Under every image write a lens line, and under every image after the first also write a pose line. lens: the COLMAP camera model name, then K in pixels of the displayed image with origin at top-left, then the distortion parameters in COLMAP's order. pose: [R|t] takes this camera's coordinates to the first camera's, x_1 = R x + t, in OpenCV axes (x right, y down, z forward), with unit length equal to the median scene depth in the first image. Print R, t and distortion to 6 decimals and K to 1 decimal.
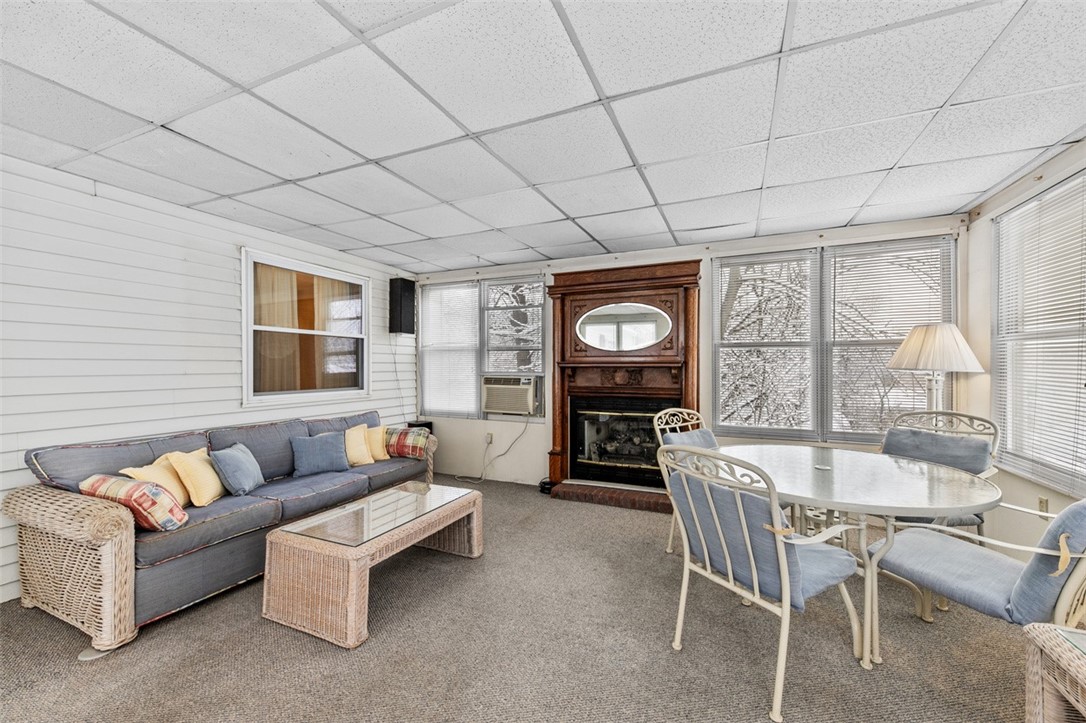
lens RADIAL K [[423.3, 0, 548.1], [0, 423.3, 367.7], [0, 0, 1]] dist [0.008855, -0.004177]
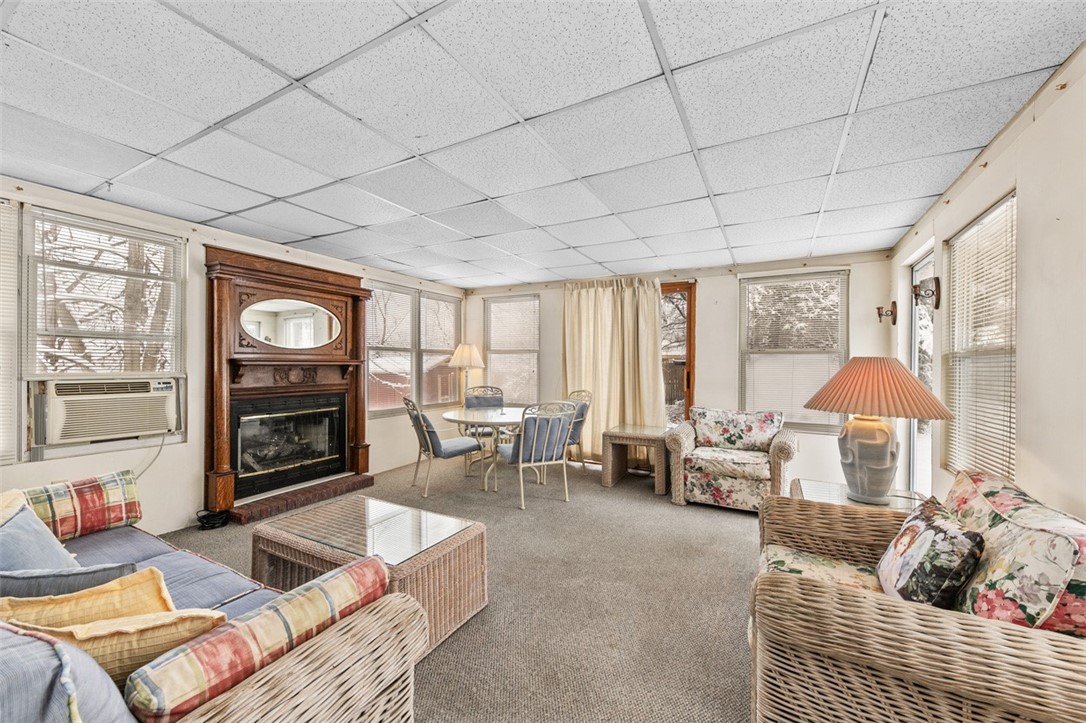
lens RADIAL K [[423.3, 0, 548.2], [0, 423.3, 362.1], [0, 0, 1]] dist [0.008855, -0.004177]
pose [[0.076244, 0.004889, 0.997077, -0.749324], [0.000614, 0.999988, -0.004950, -0.003333], [-0.997089, 0.000990, 0.076240, 0.336958]]
